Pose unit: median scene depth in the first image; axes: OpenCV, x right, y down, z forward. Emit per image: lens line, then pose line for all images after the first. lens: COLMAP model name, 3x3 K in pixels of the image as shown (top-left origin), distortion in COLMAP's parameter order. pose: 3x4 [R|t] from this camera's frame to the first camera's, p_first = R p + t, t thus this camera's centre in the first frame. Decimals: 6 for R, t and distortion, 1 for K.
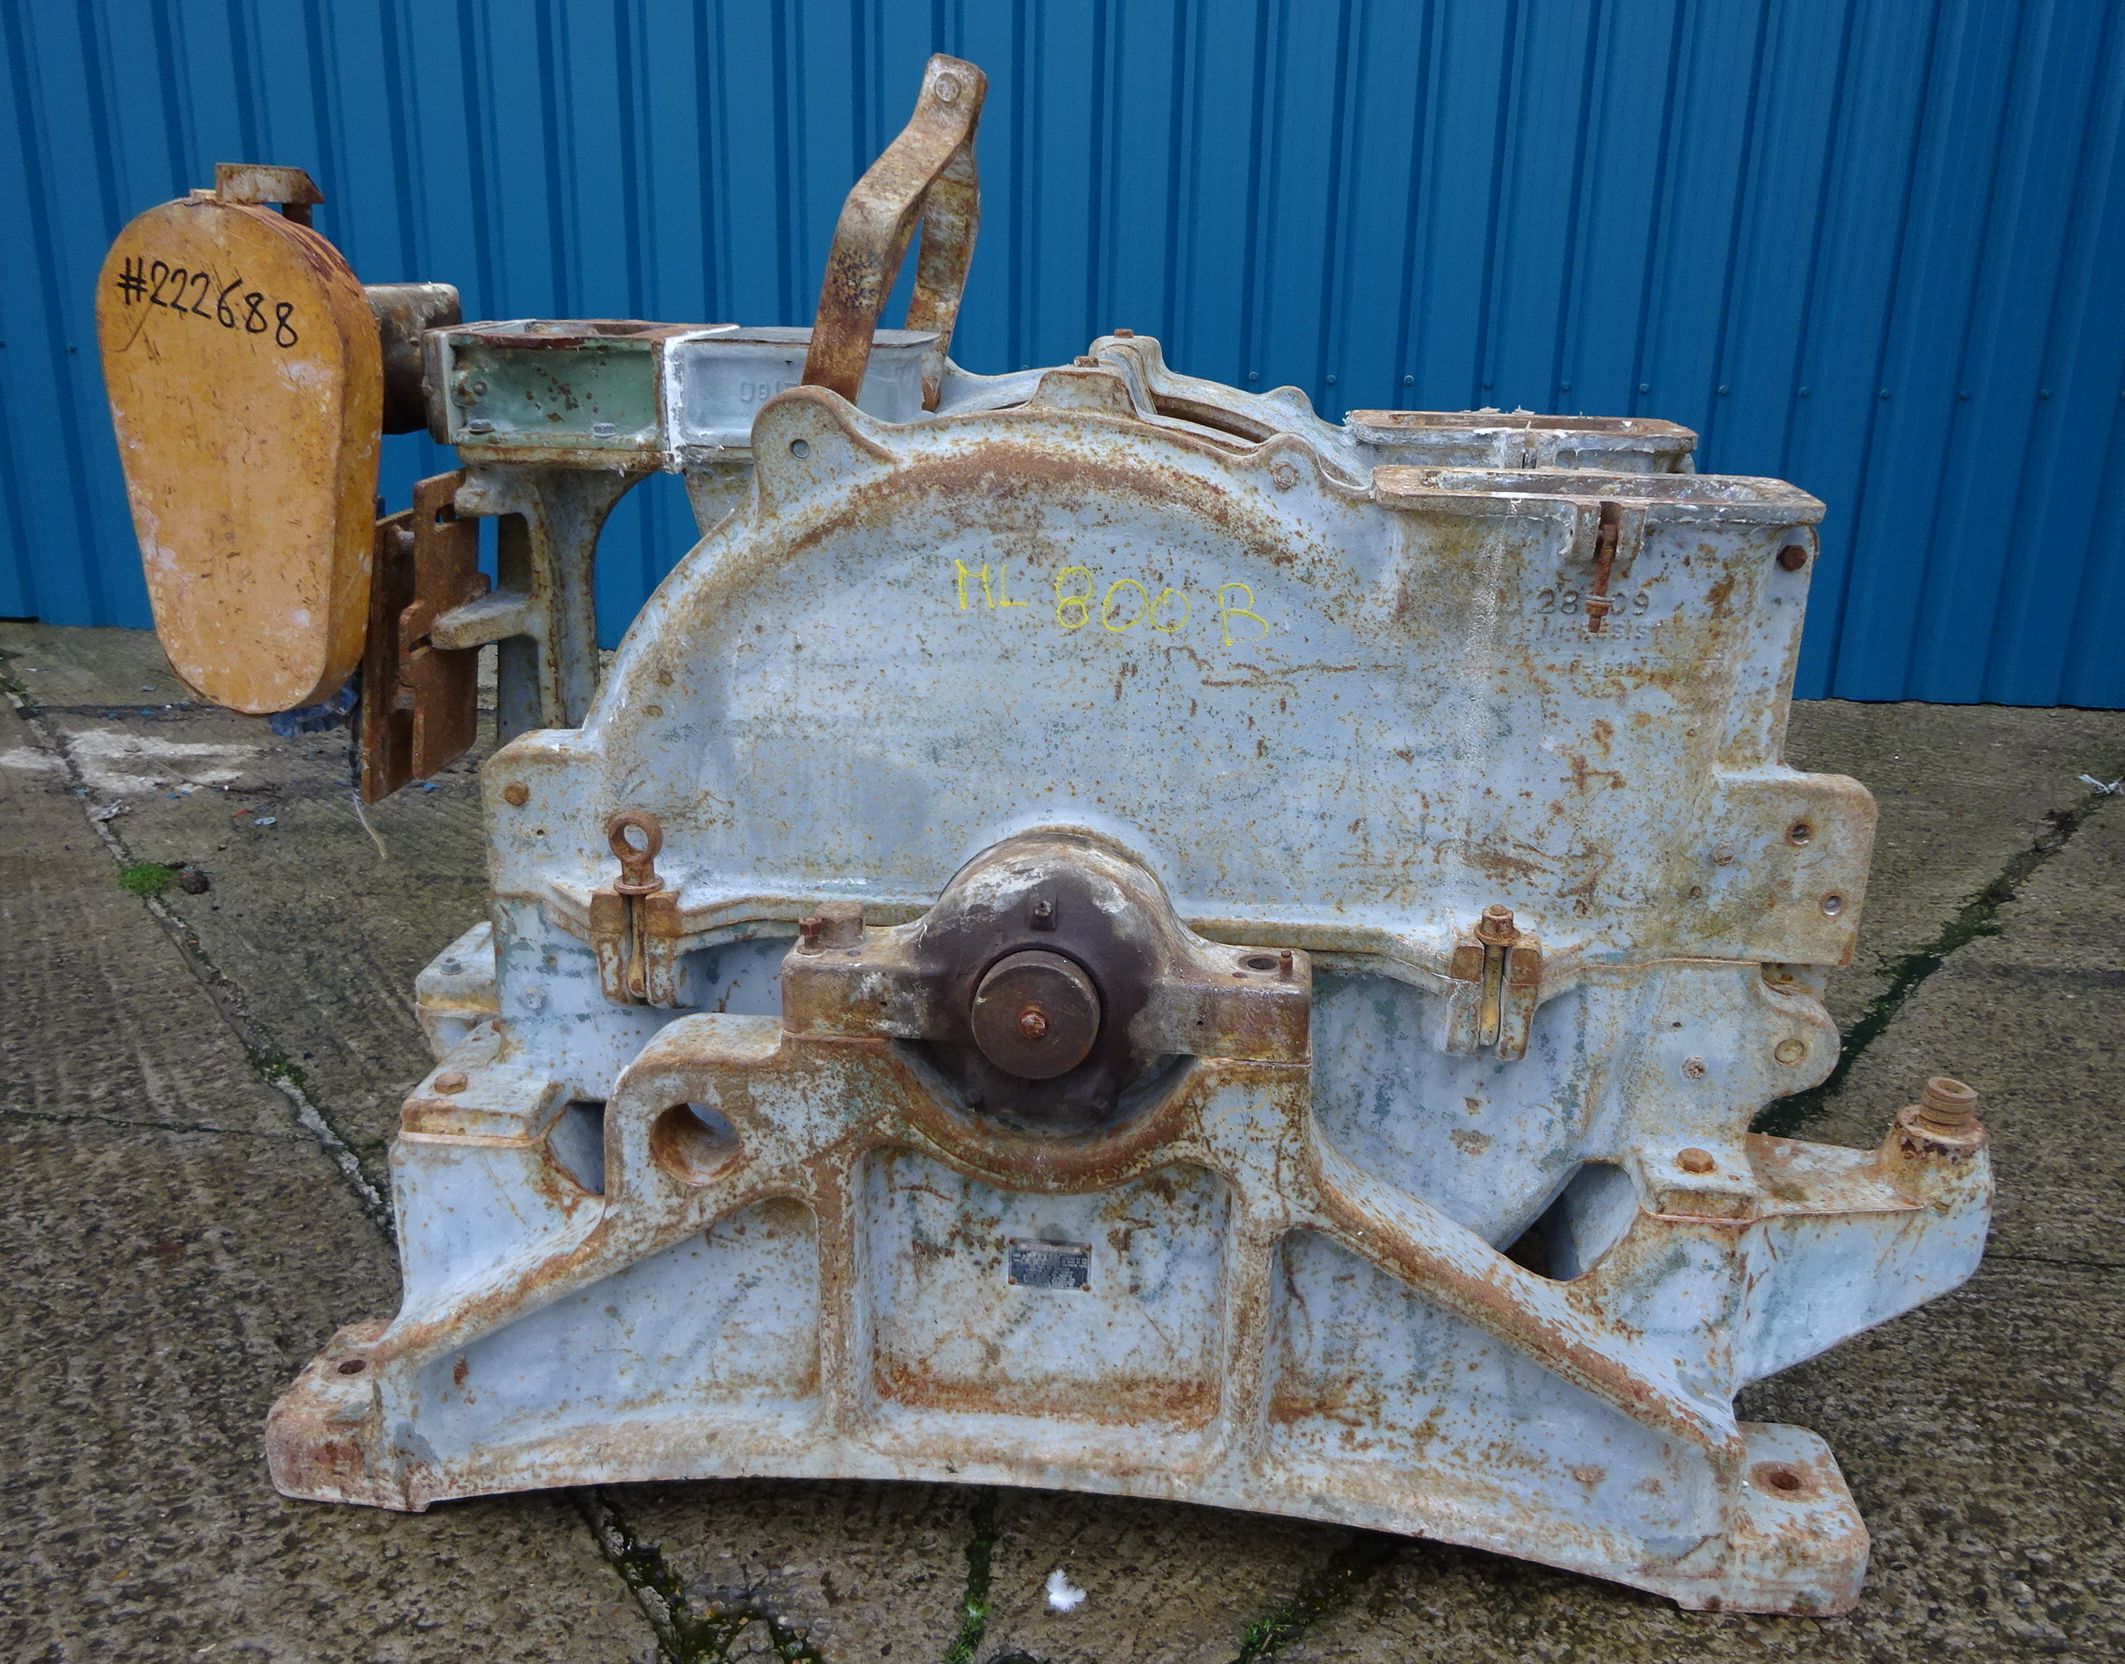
lens RADIAL K [[1879.4, 0, 1126.9], [0, 1879.4, 937.6], [0, 0, 1]] dist [-0.005599, 0.021207]
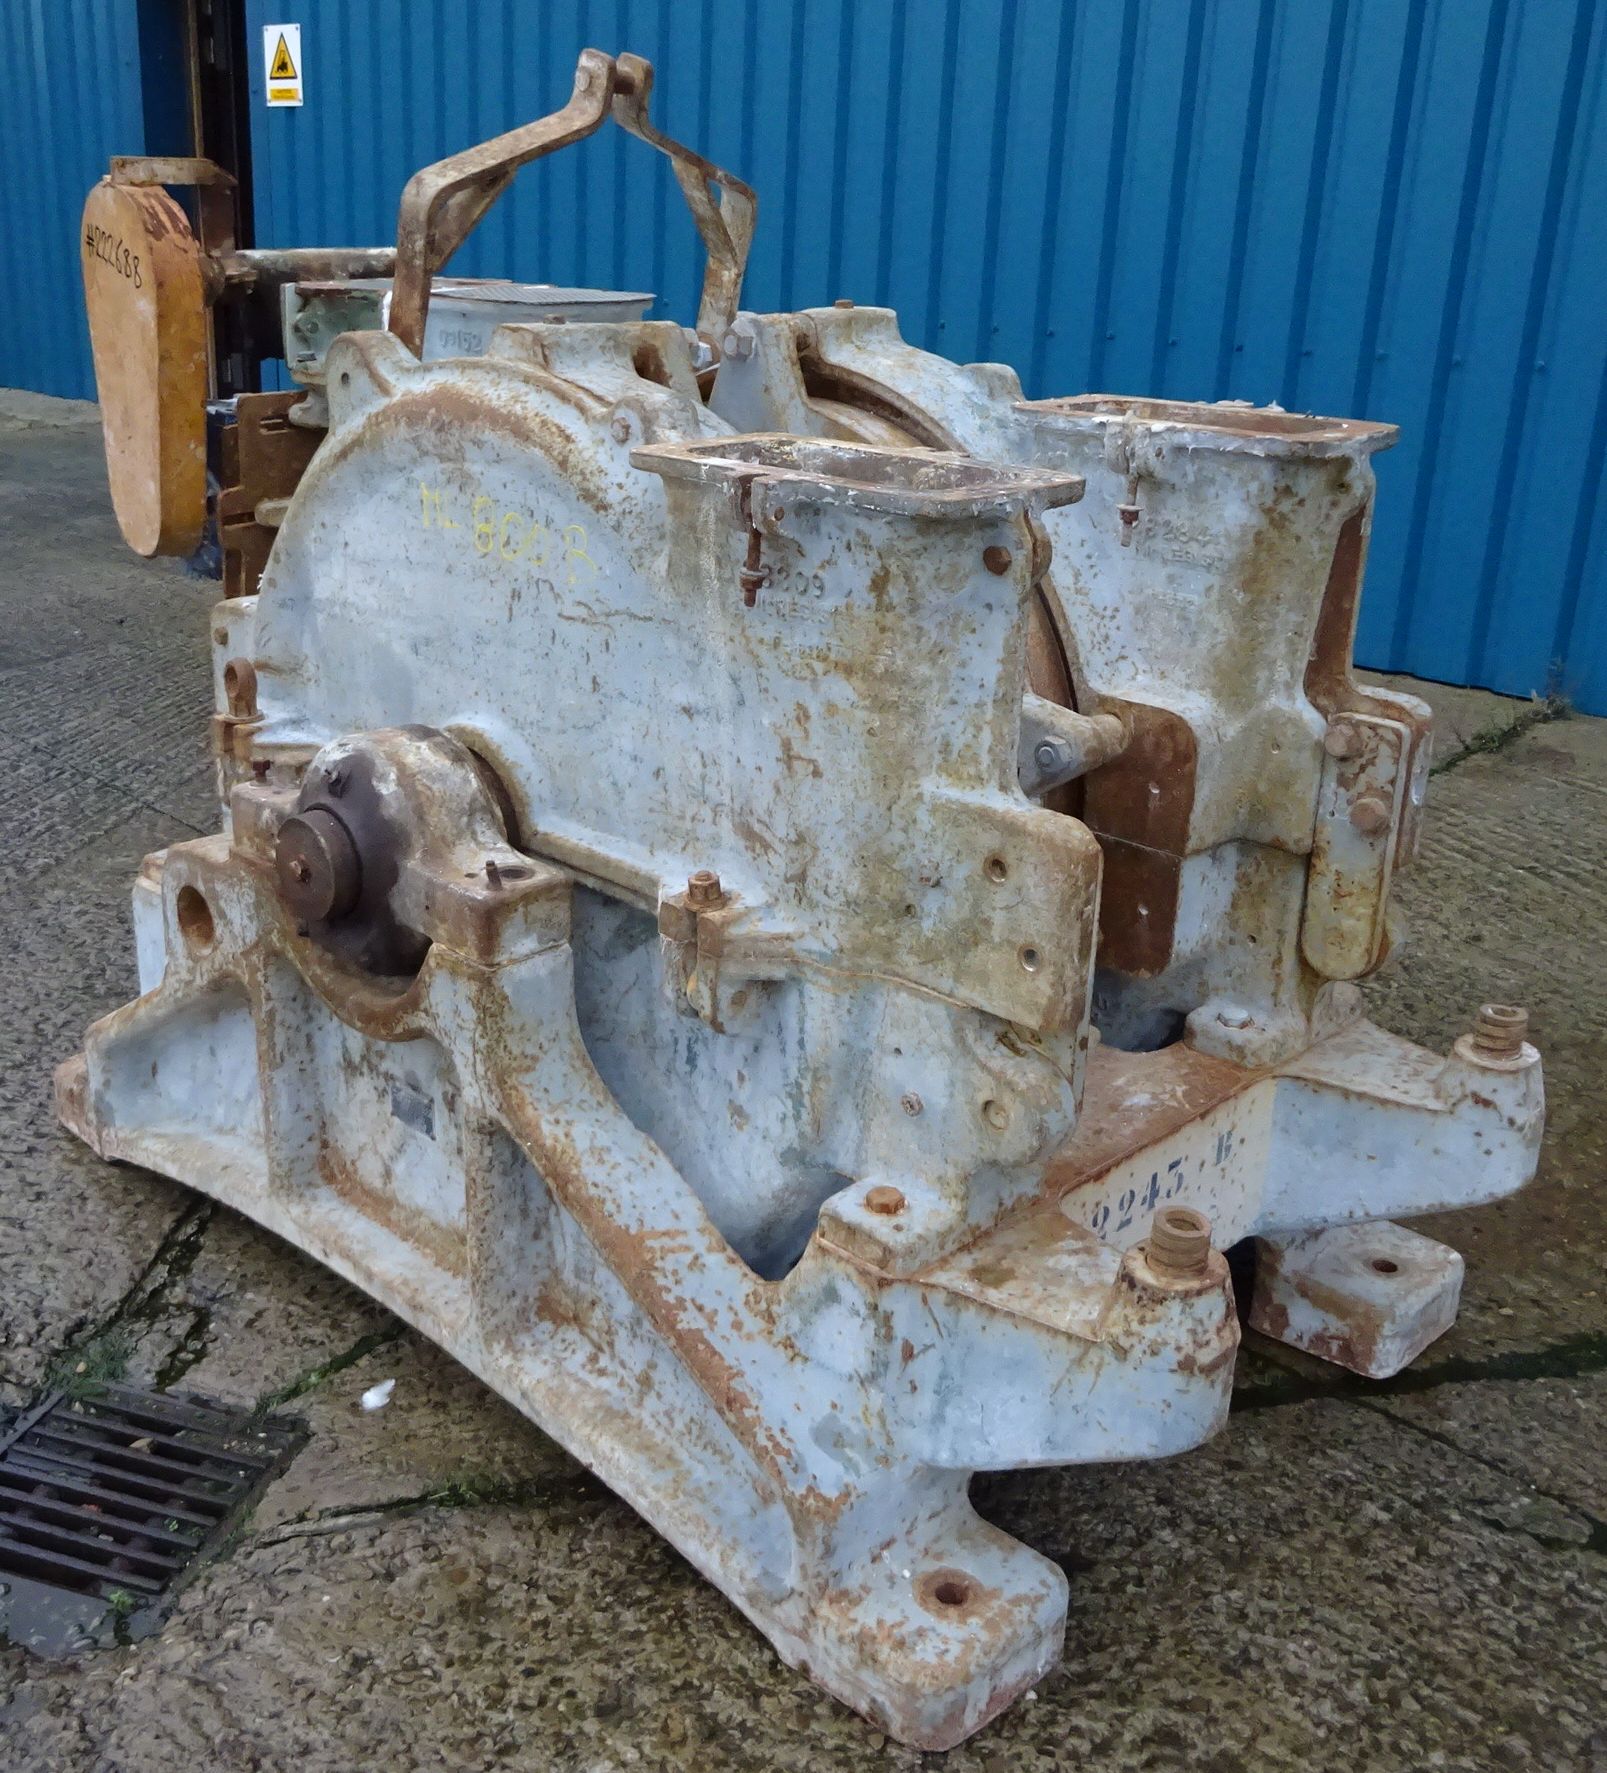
lens RADIAL K [[1909.9, 0, 737.6], [0, 1909.9, 887.0], [0, 0, 1]] dist [-0.001567, 0.000000]
pose [[0.756366, 0.218708, -0.616505, 0.825421], [-0.233353, 0.970658, 0.058054, -0.070904], [0.611112, 0.099953, 0.785208, 0.211426]]
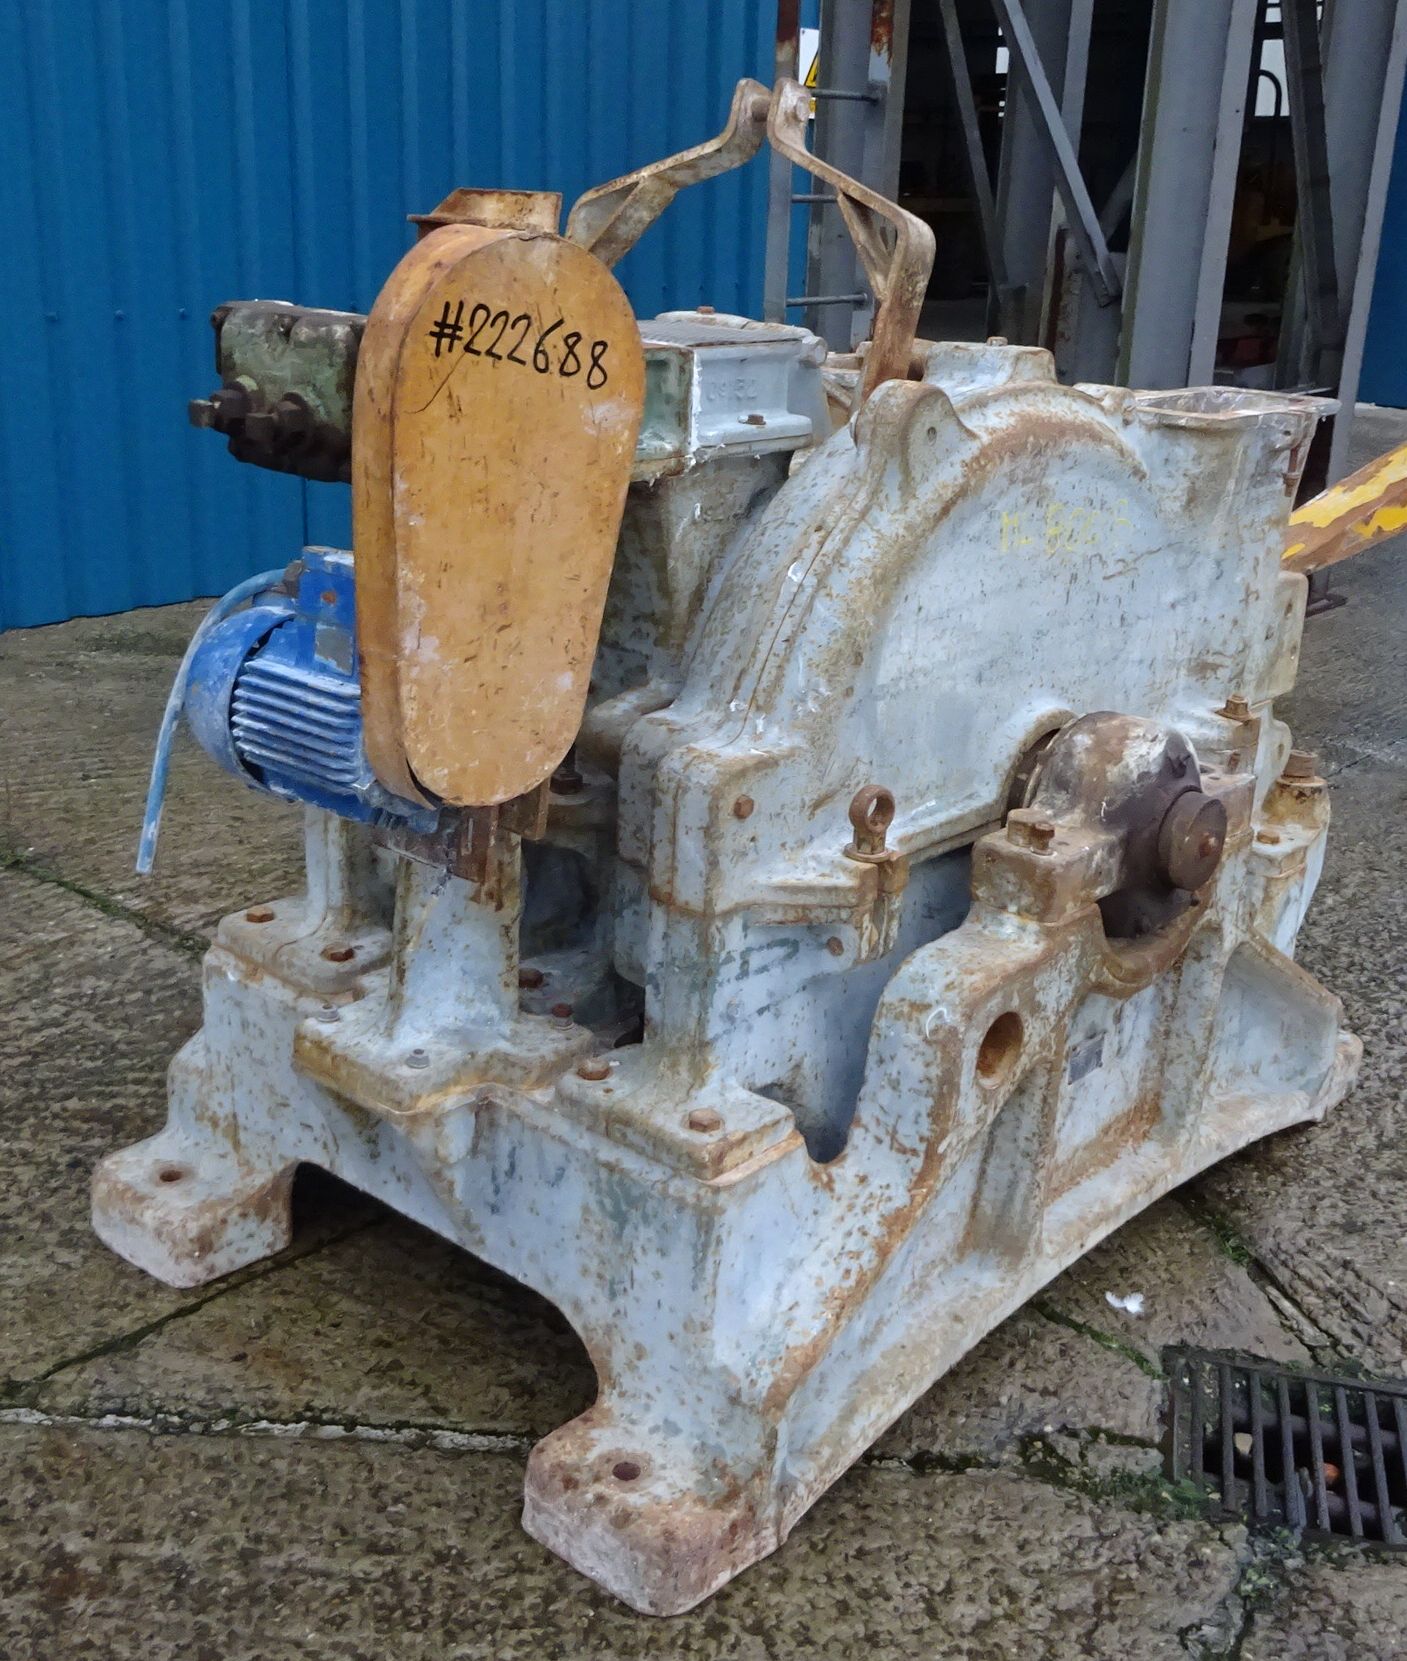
lens RADIAL K [[1859.2, 0, 703.7], [0, 1859.2, 835.4], [0, 0, 1]] dist [0.000389, 0.000000]
pose [[0.602855, -0.270702, 0.750524, -1.135240], [0.265273, 0.955173, 0.131435, -0.206850], [-0.752460, 0.119857, 0.647641, 0.390167]]
